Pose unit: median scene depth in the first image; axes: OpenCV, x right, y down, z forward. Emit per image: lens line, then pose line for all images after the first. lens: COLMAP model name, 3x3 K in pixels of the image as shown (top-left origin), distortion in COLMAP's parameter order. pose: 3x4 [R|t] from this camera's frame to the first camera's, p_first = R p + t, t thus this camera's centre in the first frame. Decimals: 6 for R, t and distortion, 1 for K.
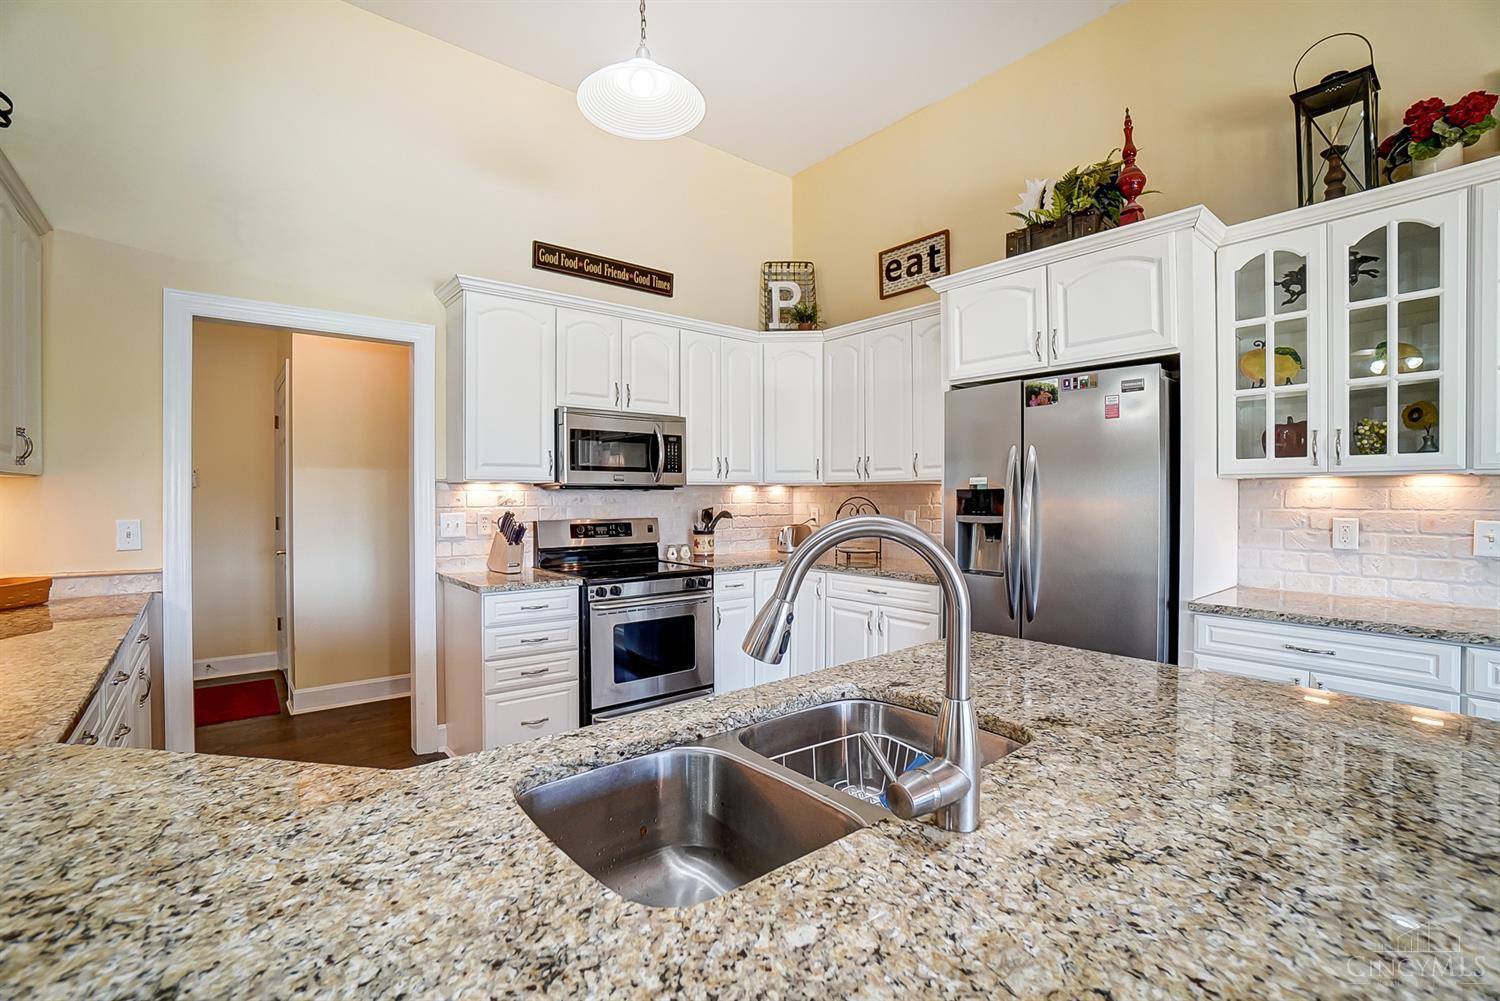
lens RADIAL K [[673.9, 0, 741.1], [0, 673.9, 496.8], [0, 0, 1]] dist [-0.022122, 0.001066]
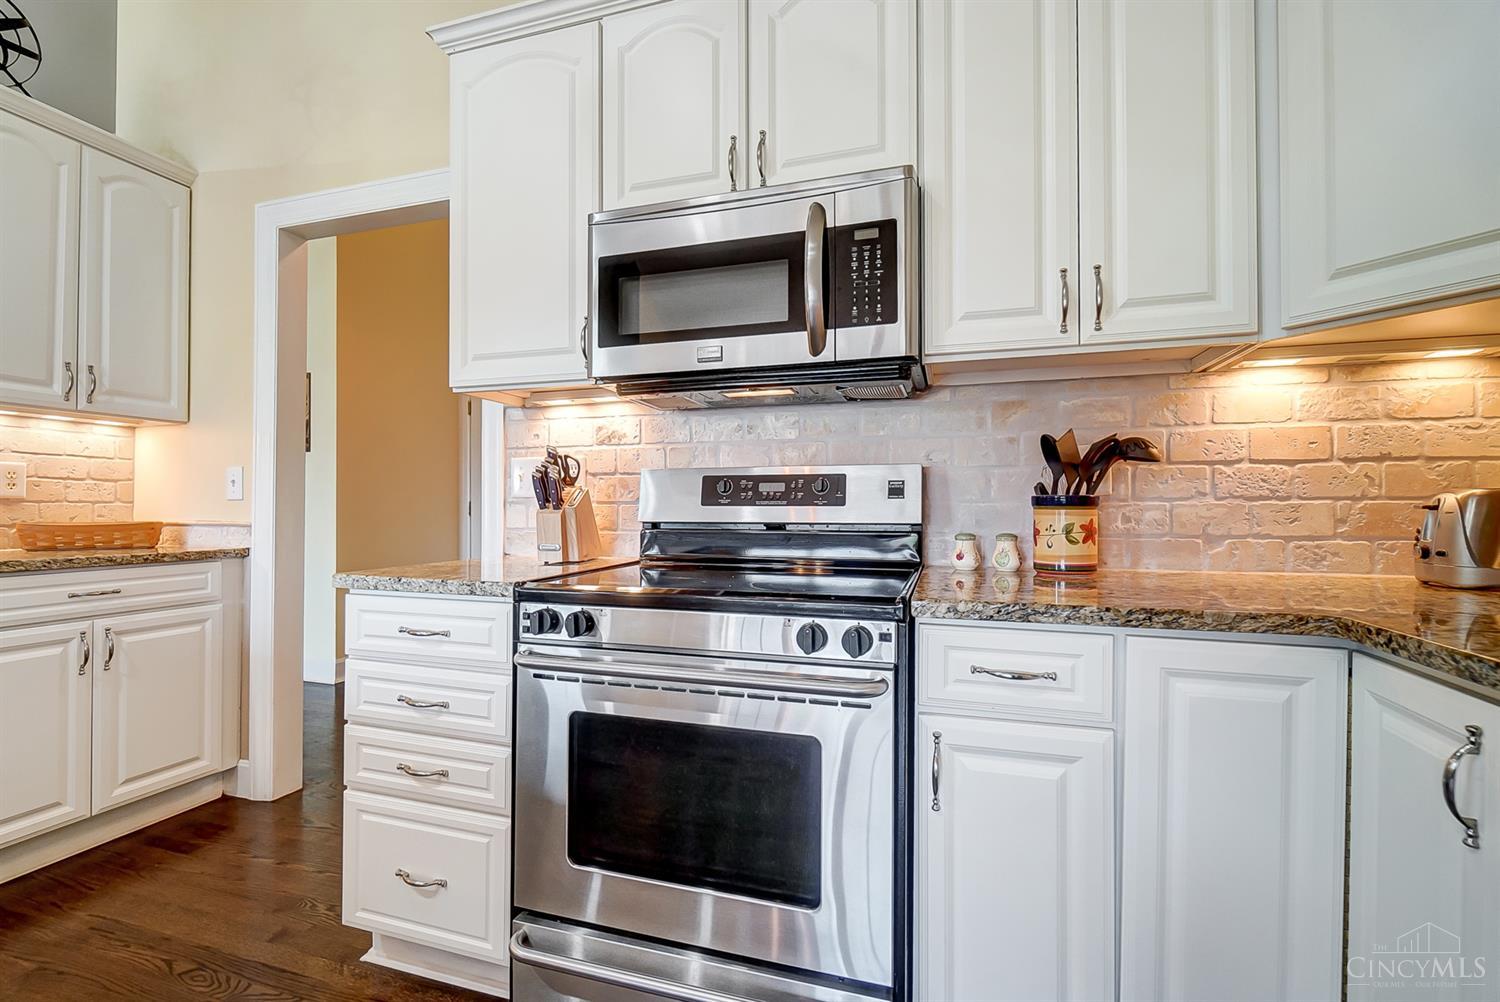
lens RADIAL K [[673.8, 0, 744.7], [0, 673.8, 501.0], [0, 0, 1]] dist [-0.010727, 0.000798]
pose [[0.554818, -0.008641, -0.831927, 0.163599], [-0.003290, 0.999915, -0.012580, 0.063967], [0.831966, 0.009716, 0.554742, 0.748602]]
